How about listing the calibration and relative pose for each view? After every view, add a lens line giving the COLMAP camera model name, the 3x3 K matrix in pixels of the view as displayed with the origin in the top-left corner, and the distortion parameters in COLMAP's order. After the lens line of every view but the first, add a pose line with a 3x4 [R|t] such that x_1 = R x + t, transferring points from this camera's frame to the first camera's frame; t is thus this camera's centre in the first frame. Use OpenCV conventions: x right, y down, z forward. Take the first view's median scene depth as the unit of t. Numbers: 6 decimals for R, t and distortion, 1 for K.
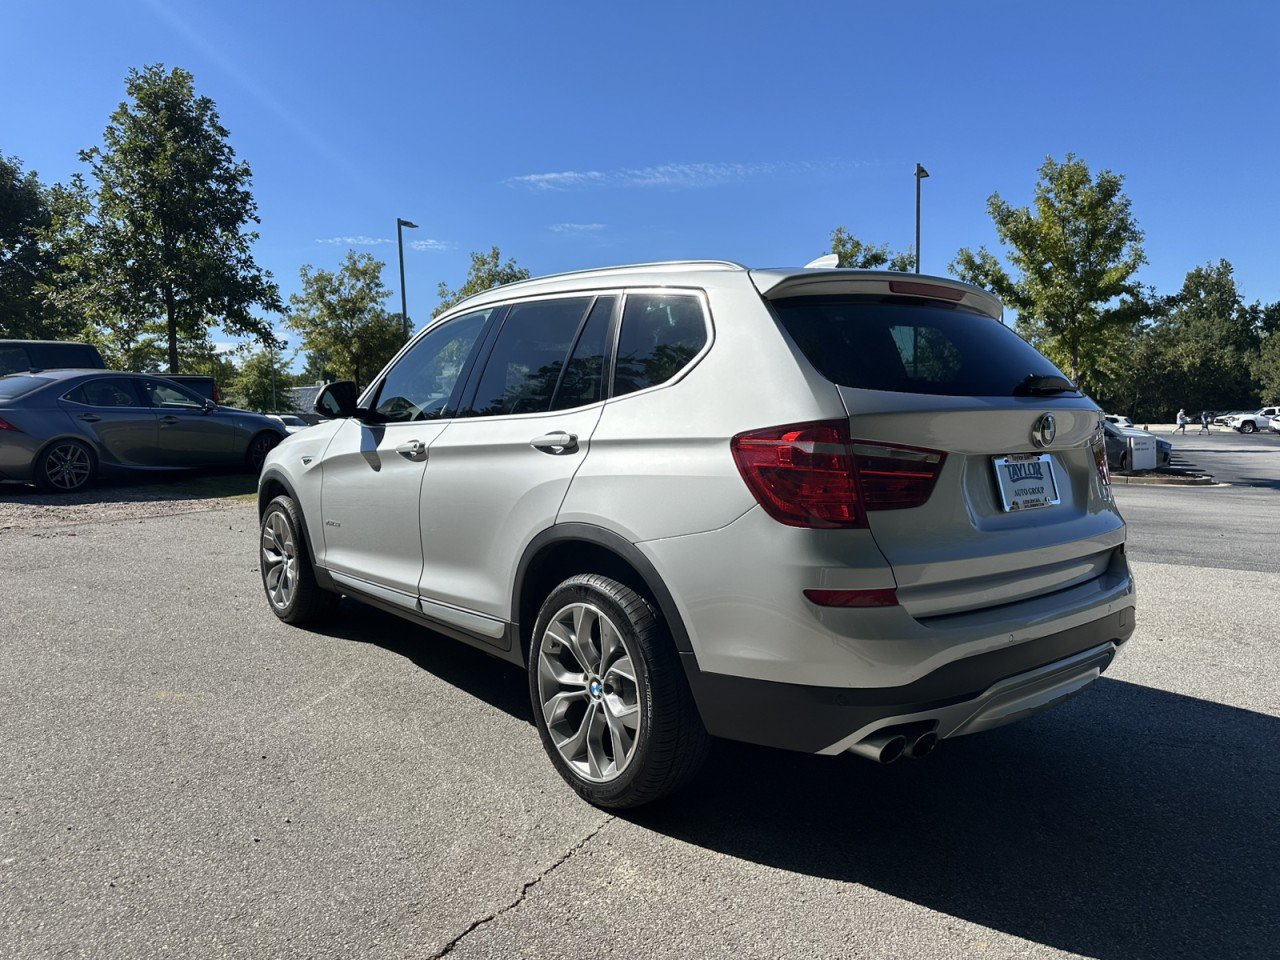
lens RADIAL K [[906.5, 0, 637.4], [0, 906.5, 475.5], [0, 0, 1]] dist [0.033729, -0.046929]
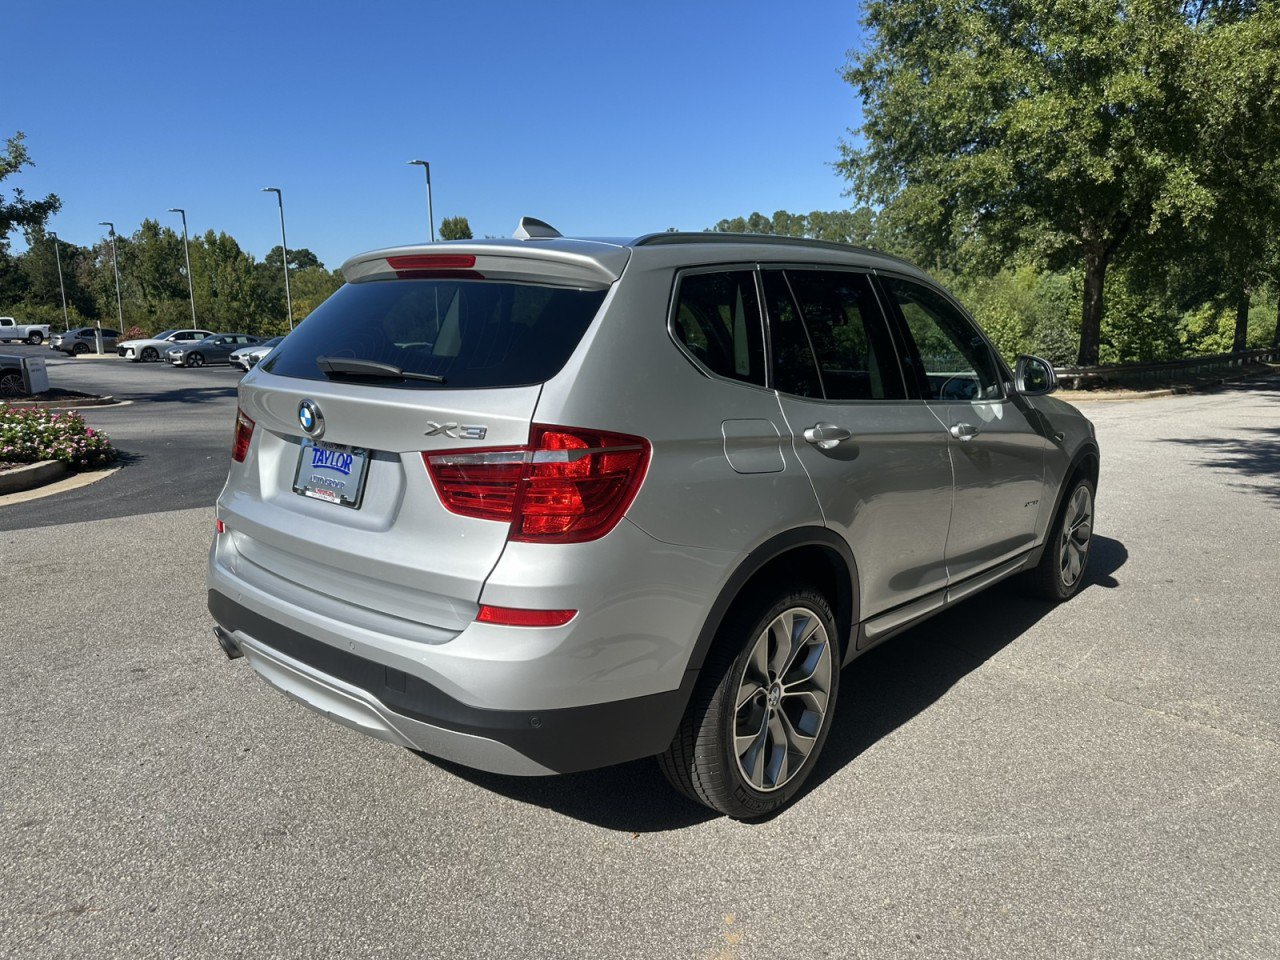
lens RADIAL K [[906.5, 0, 644.5], [0, 906.5, 493.4], [0, 0, 1]] dist [0.033729, -0.046929]
pose [[0.274207, -0.173222, 0.945941, -0.172396], [0.059552, 0.984814, 0.163077, -0.020544], [-0.959825, 0.011616, 0.280359, 0.157680]]
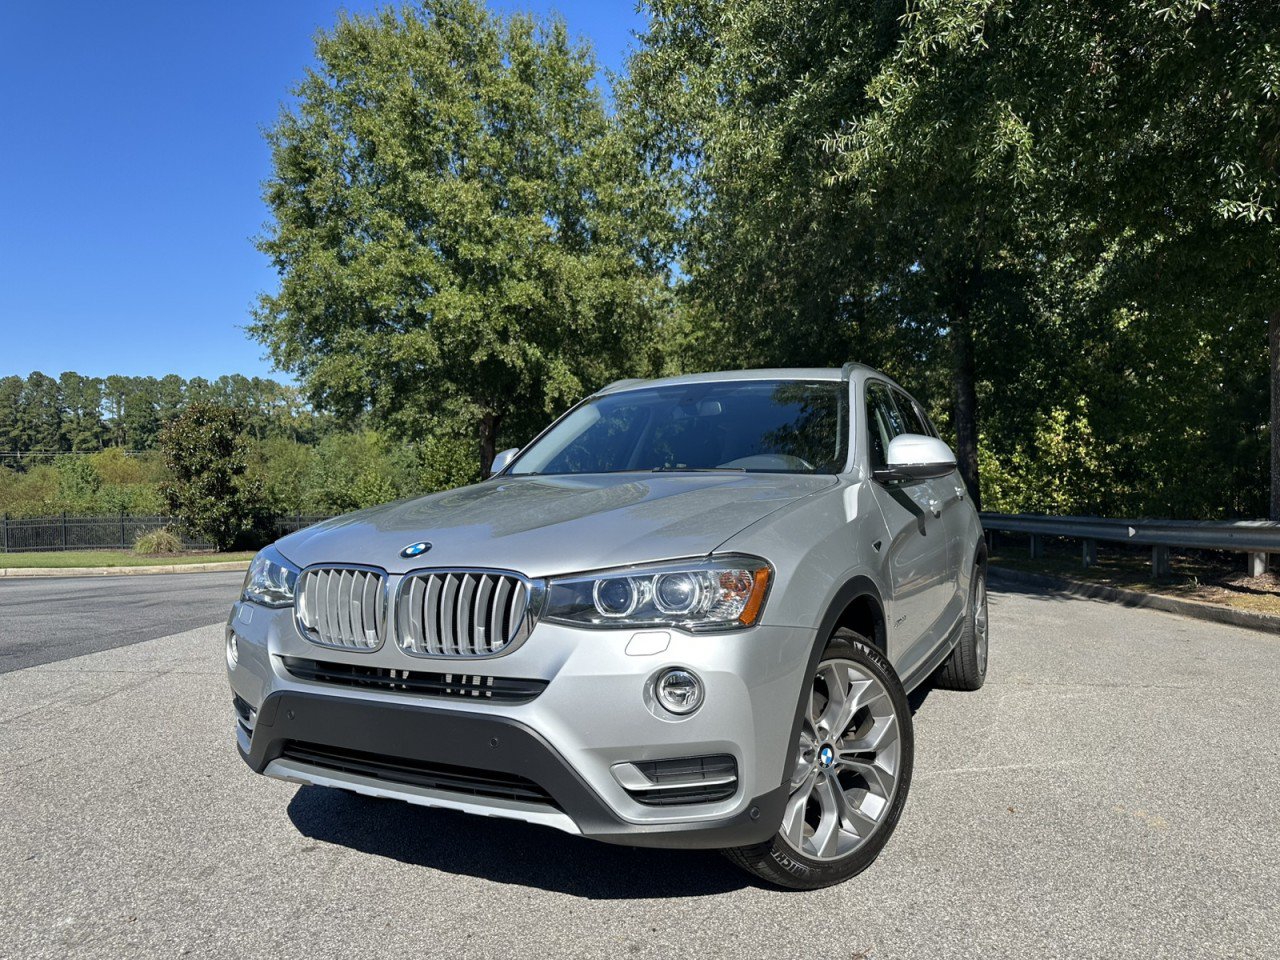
lens RADIAL K [[906.5, 0, 638.6], [0, 906.5, 486.3], [0, 0, 1]] dist [0.033729, -0.046929]
pose [[-0.422089, 0.012711, 0.906465, -0.181669], [0.075158, 0.996950, 0.021017, -0.017085], [-0.903433, 0.076999, -0.421757, 0.300818]]
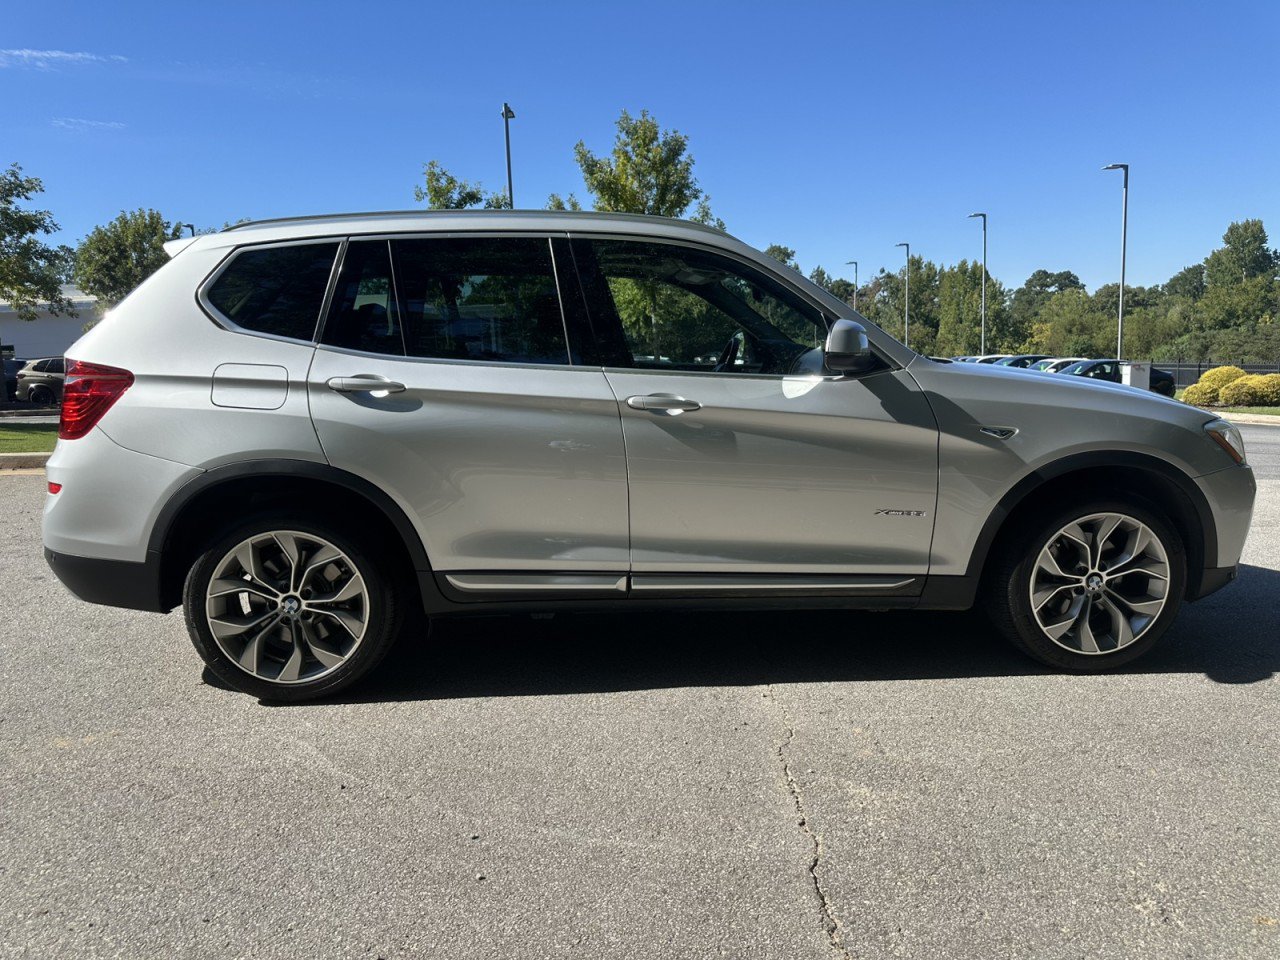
lens RADIAL K [[906.5, 0, 655.4], [0, 906.5, 487.2], [0, 0, 1]] dist [0.033729, -0.046929]
pose [[0.866765, -0.085580, 0.491319, -0.084174], [0.048881, 0.995001, 0.087079, -0.002561], [-0.496316, -0.051461, 0.866616, 0.035723]]
